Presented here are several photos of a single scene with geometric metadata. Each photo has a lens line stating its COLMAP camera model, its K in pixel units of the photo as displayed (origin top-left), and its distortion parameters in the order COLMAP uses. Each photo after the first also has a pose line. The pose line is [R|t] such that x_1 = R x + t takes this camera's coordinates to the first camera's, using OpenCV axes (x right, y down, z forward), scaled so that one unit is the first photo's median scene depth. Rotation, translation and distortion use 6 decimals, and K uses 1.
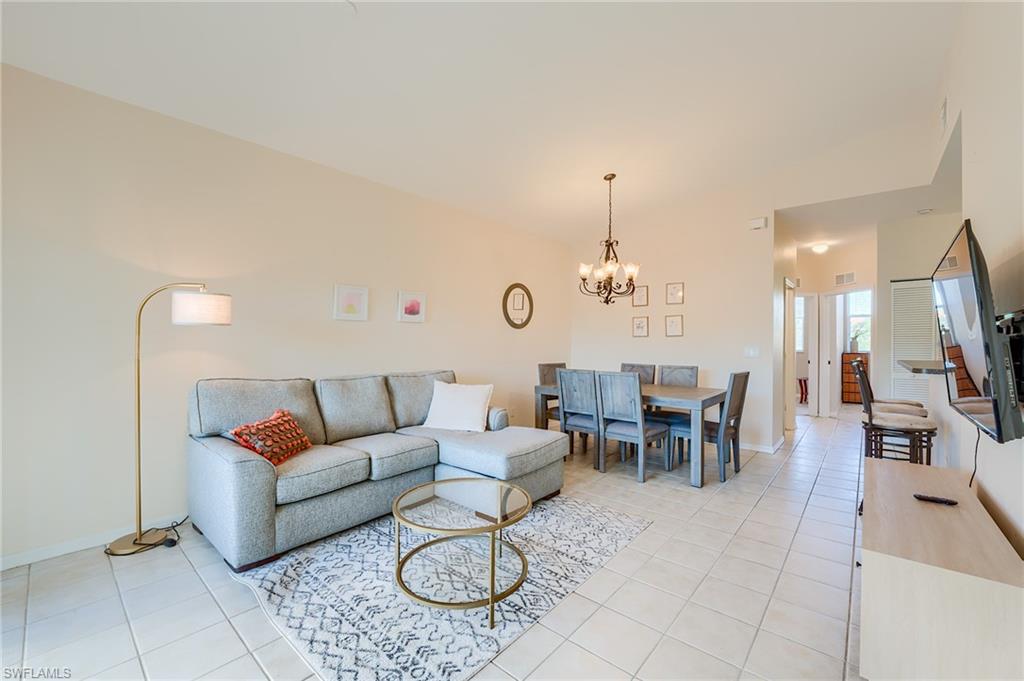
lens RADIAL K [[409.8, 0, 510.9], [0, 409.8, 342.6], [0, 0, 1]] dist [-0.009184, -0.002128]
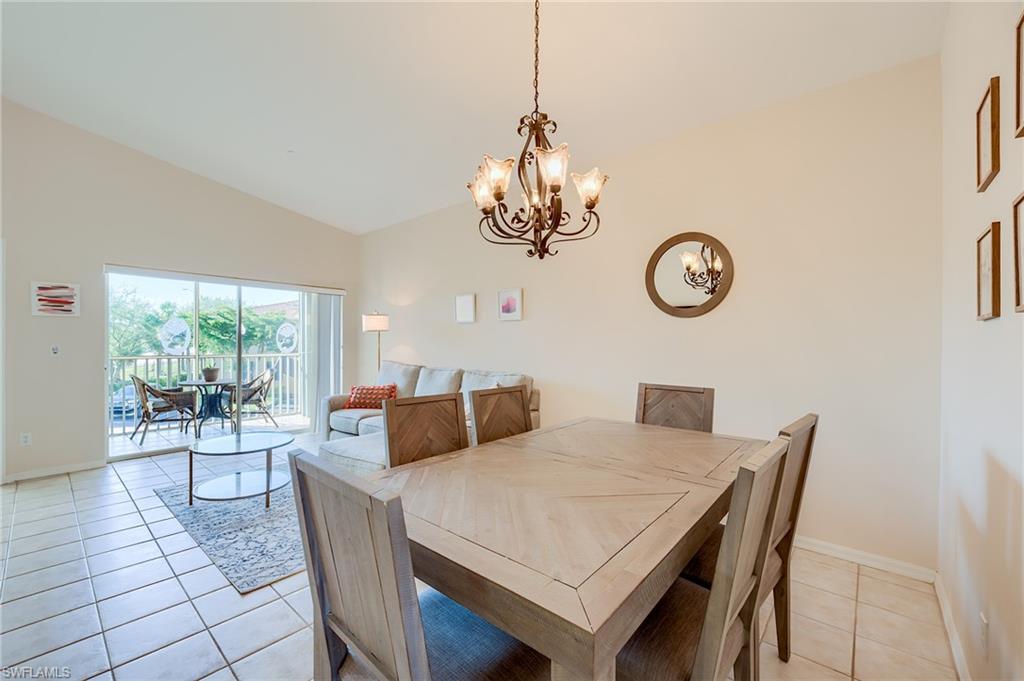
lens RADIAL K [[409.8, 0, 515.7], [0, 409.8, 339.3], [0, 0, 1]] dist [-0.009184, -0.002128]
pose [[0.017223, -0.007272, -0.999825, 0.694334], [-0.009840, 0.999924, -0.007442, 0.001557], [0.999803, 0.009966, 0.017150, 0.958416]]
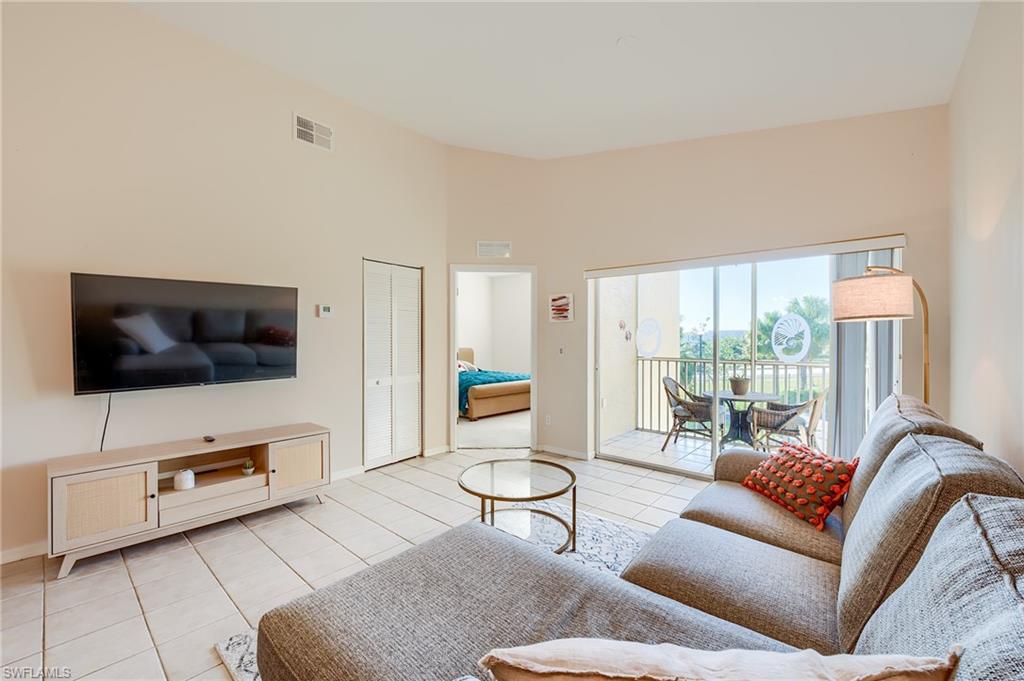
lens RADIAL K [[409.8, 0, 508.9], [0, 409.8, 342.9], [0, 0, 1]] dist [-0.009184, -0.002128]
pose [[-0.999912, -0.004269, 0.012529, -0.056037], [-0.004130, 0.999930, 0.011112, -0.002364], [-0.012576, 0.011060, -0.999860, 1.037886]]
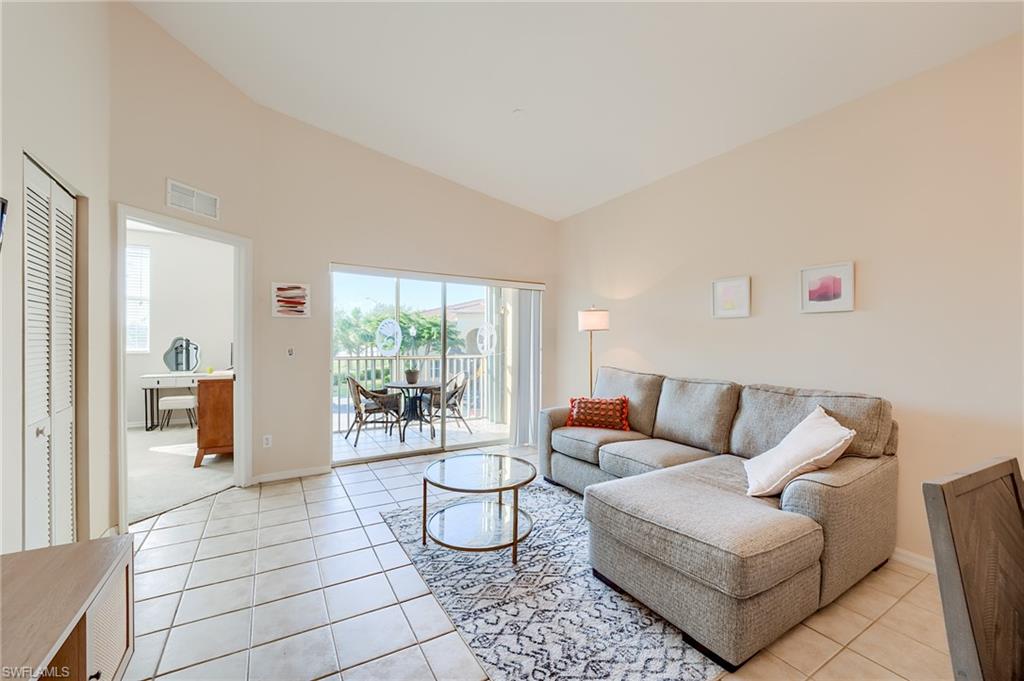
lens RADIAL K [[409.8, 0, 517.3], [0, 409.8, 340.6], [0, 0, 1]] dist [-0.009184, -0.002128]
pose [[-0.307214, -0.005789, -0.951623, 0.489147], [-0.011146, 0.999935, -0.002484, 0.001438], [0.951575, 0.009843, -0.307258, 0.710014]]
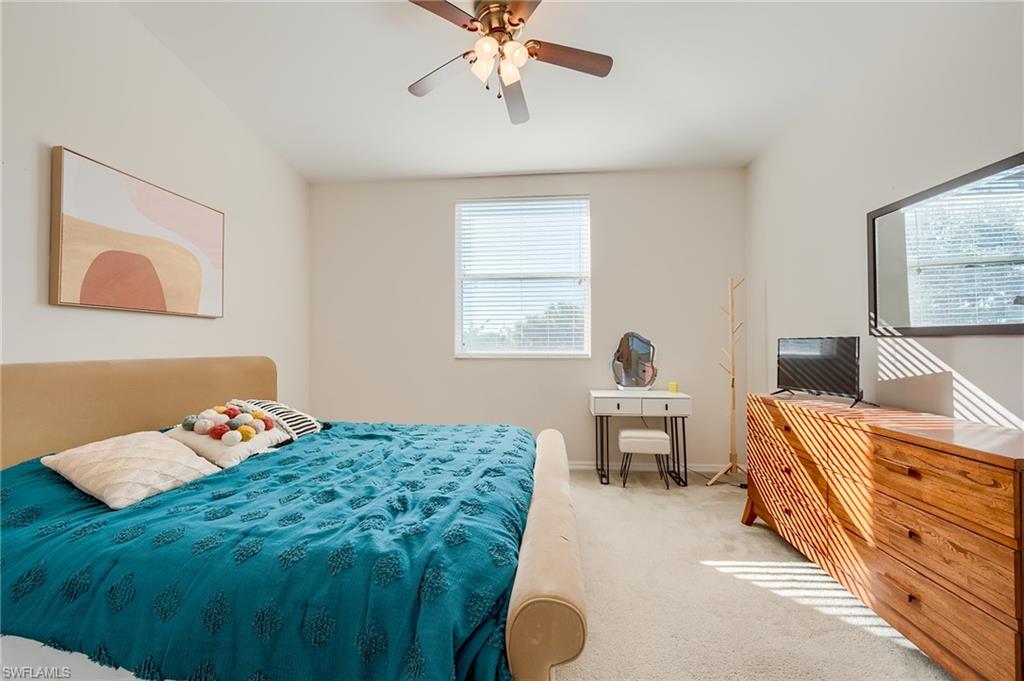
lens RADIAL K [[409.8, 0, 512.0], [0, 409.8, 341.8], [0, 0, 1]] dist [-0.009184, -0.002128]
pose [[-0.804177, -0.007314, -0.594345, 0.249270], [-0.005288, 0.999973, -0.005151, 0.024106], [0.594367, -0.000999, -0.804193, -0.242713]]
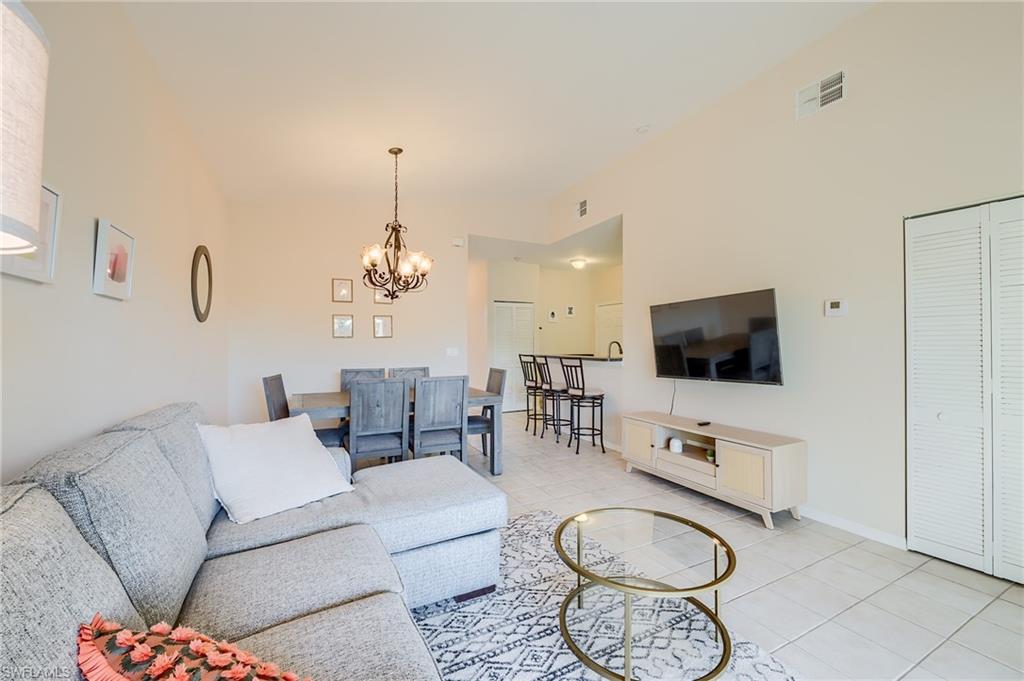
lens RADIAL K [[409.8, 0, 521.4], [0, 409.8, 340.7], [0, 0, 1]] dist [-0.009184, -0.002128]
pose [[0.358544, 0.003587, 0.933506, -0.455945], [0.003783, 0.999979, -0.005295, -0.001505], [-0.933505, 0.005430, 0.358523, 0.445734]]
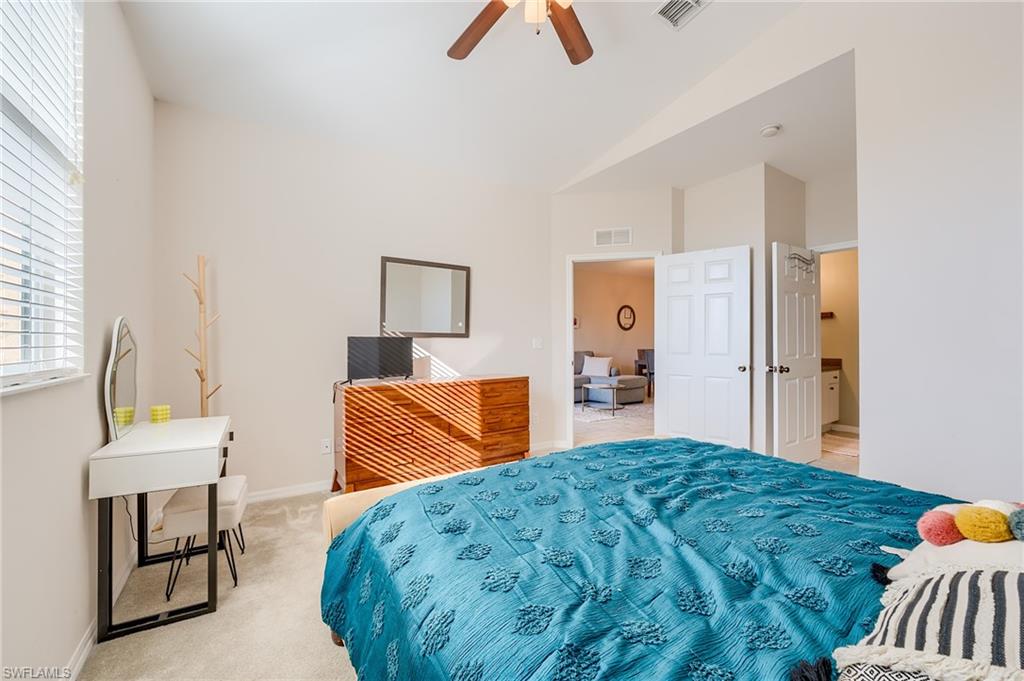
lens RADIAL K [[409.8, 0, 511.7], [0, 409.8, 339.9], [0, 0, 1]] dist [-0.009184, -0.002128]
pose [[0.960426, -0.009766, -0.278365, 0.042766], [0.007435, 0.999928, -0.009429, 0.027379], [0.278437, 0.006986, 0.960429, -1.077196]]
